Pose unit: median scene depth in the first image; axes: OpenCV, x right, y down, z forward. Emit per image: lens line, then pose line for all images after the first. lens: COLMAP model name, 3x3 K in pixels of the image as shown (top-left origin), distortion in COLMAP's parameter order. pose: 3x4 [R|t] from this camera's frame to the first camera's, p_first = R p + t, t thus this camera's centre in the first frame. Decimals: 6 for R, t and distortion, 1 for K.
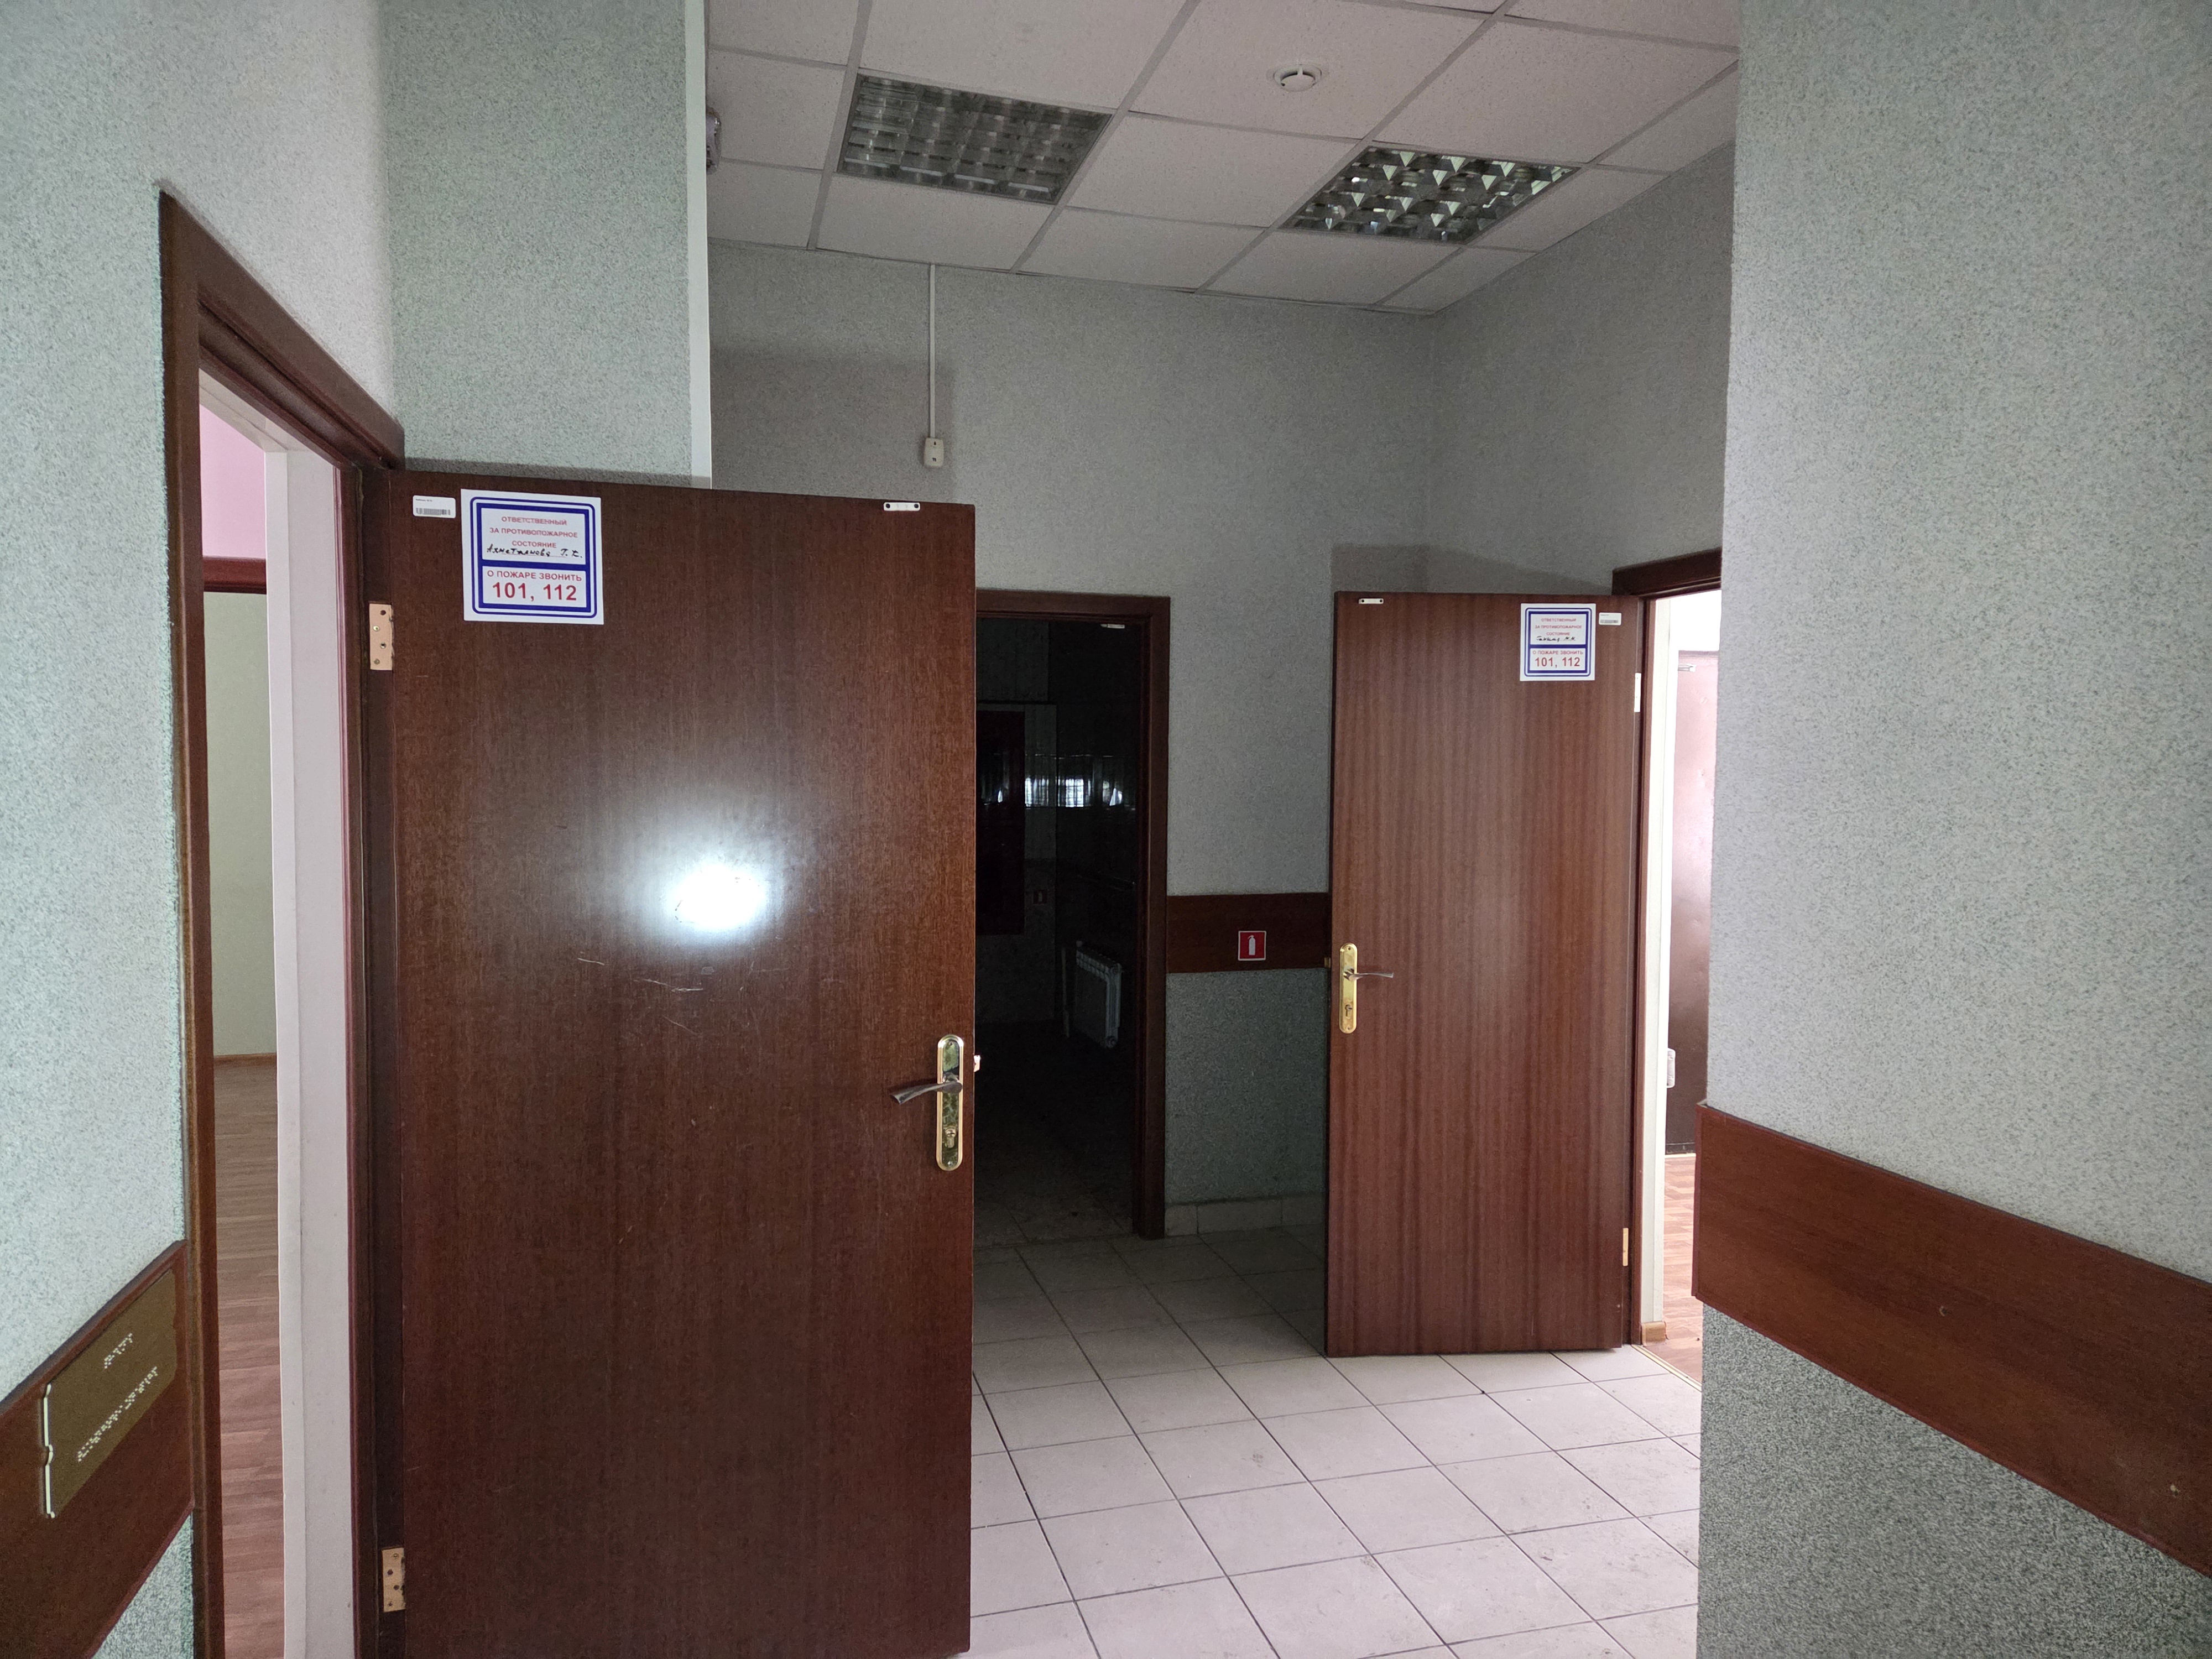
lens RADIAL K [[1477.4, 0, 1107.6], [0, 1477.4, 825.8], [0, 0, 1]] dist [0.000133, -0.000554]
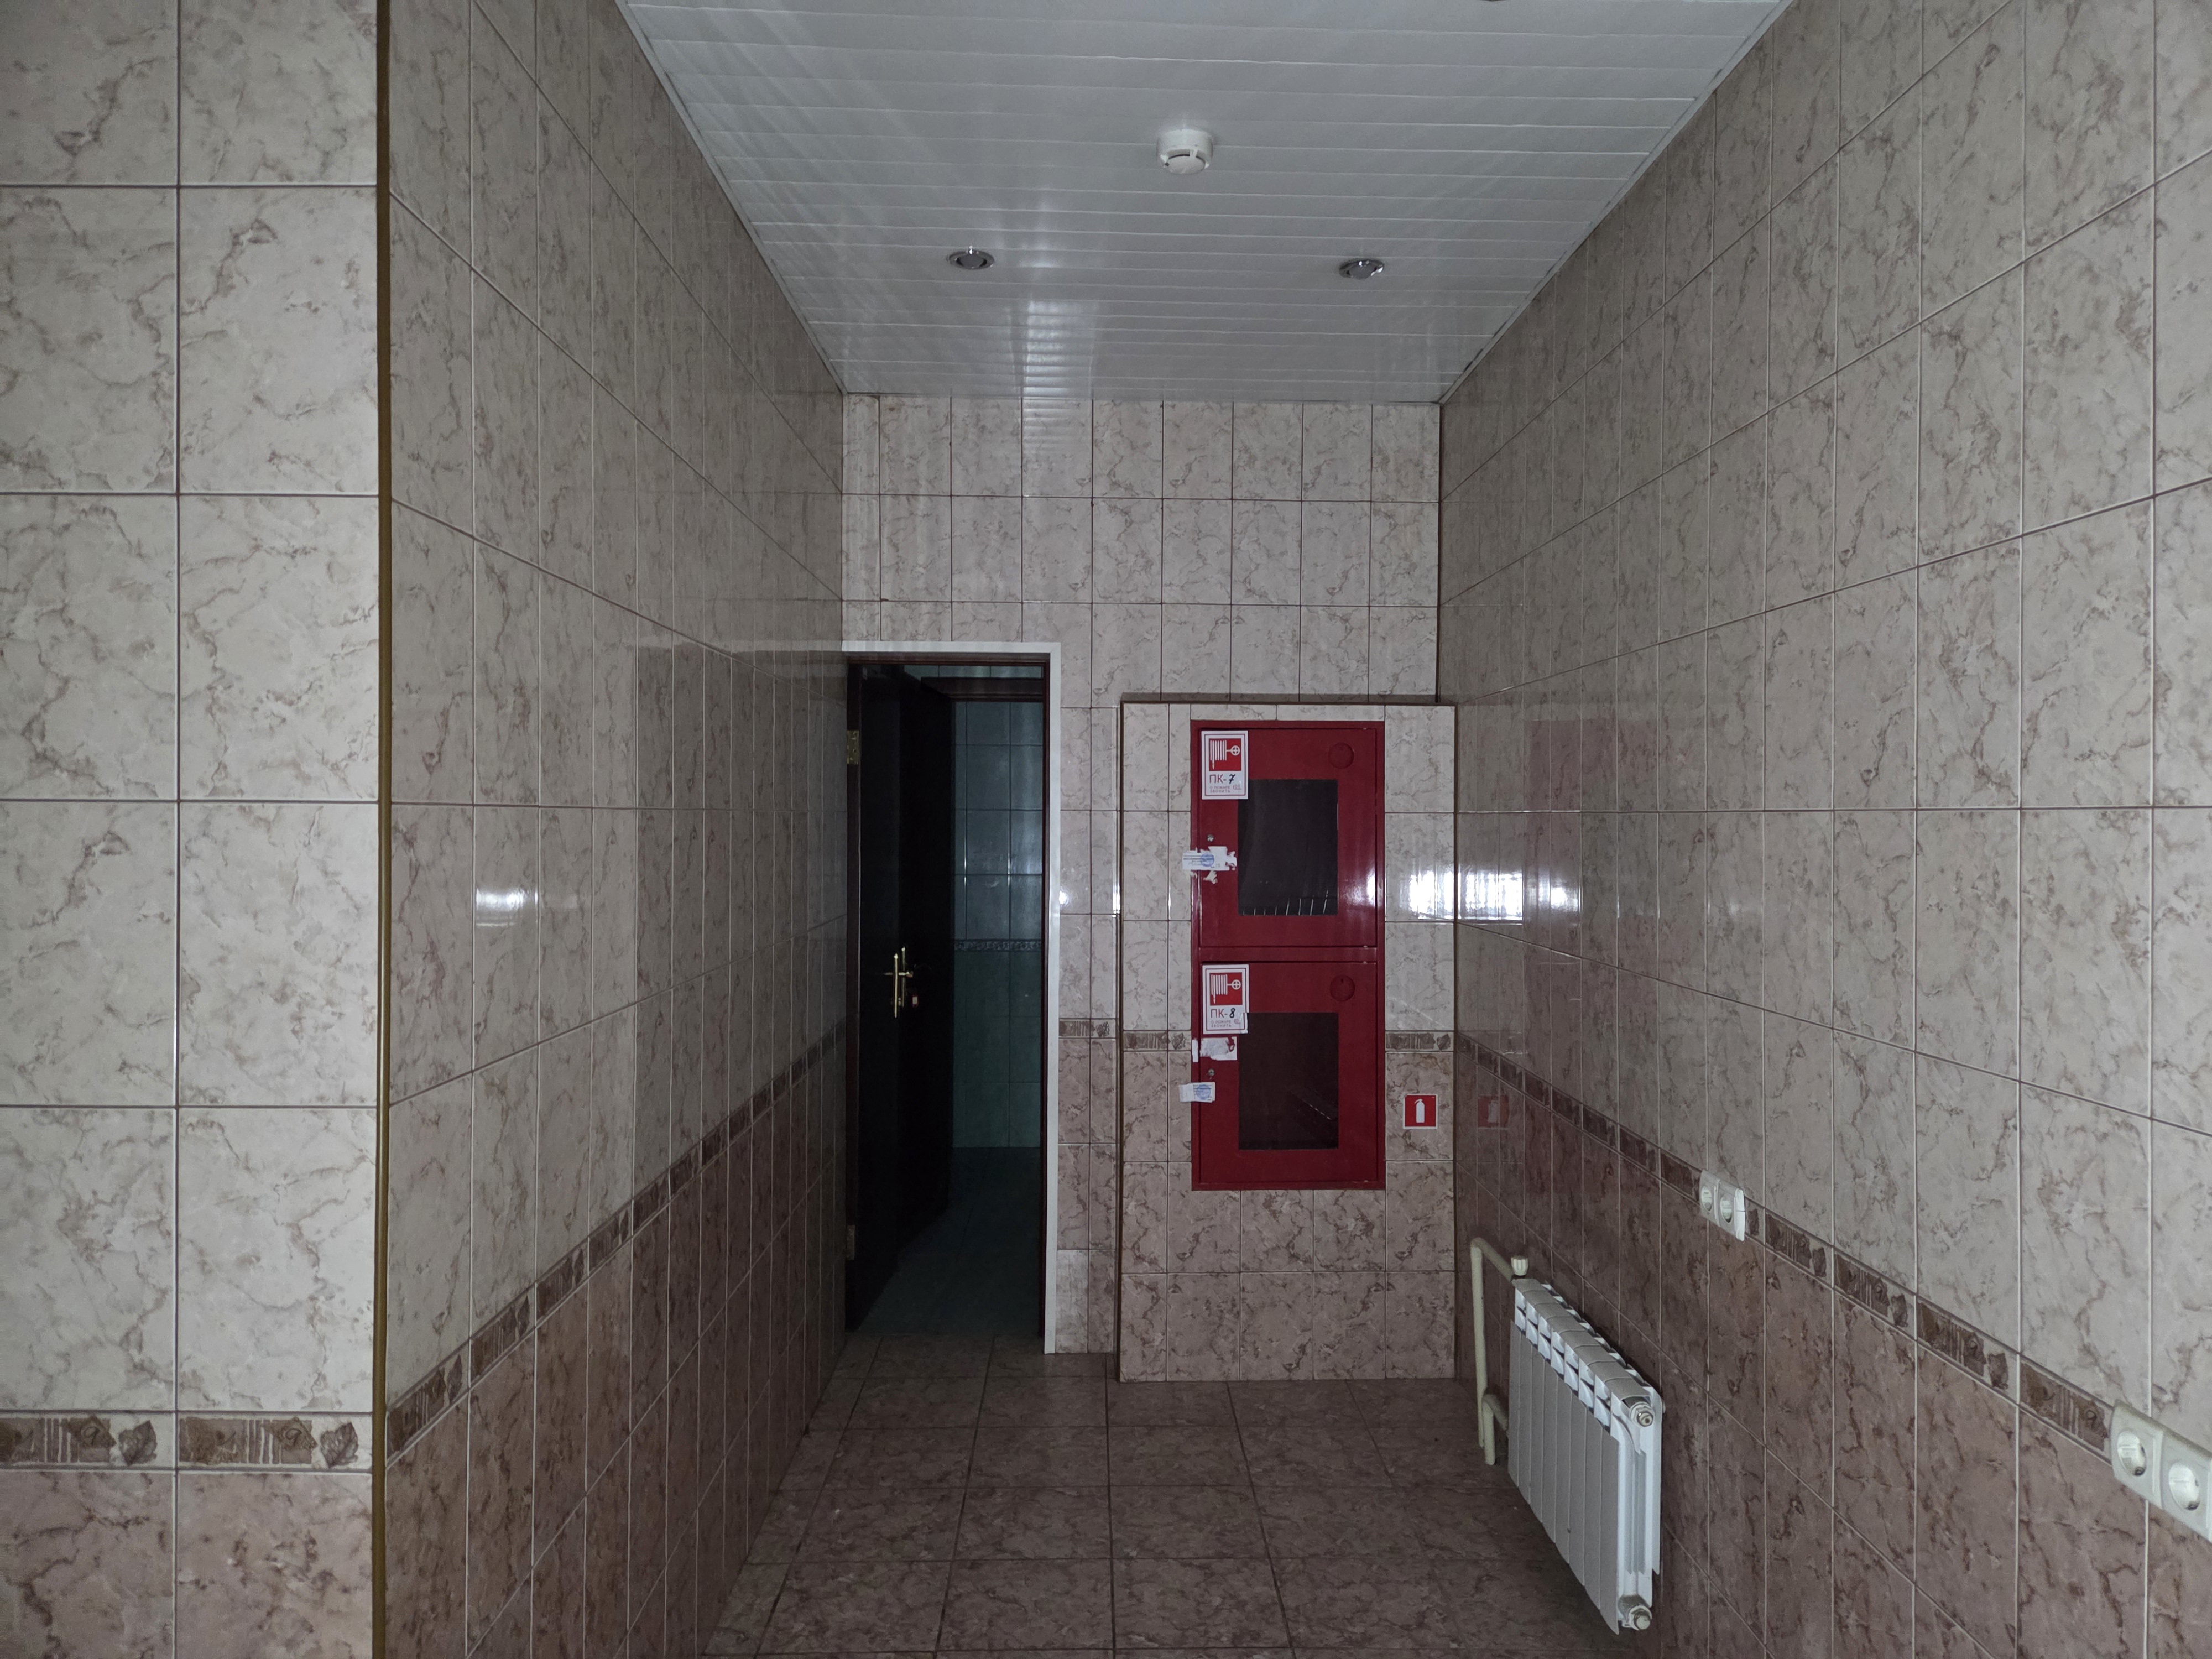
lens RADIAL K [[1477.4, 0, 1102.6], [0, 1477.4, 832.6], [0, 0, 1]] dist [0.000133, -0.000554]
pose [[0.968018, -0.007383, -0.250773, -0.025176], [-0.006329, 0.998530, -0.053826, -0.015995], [0.250801, 0.053691, 0.966548, 0.523327]]
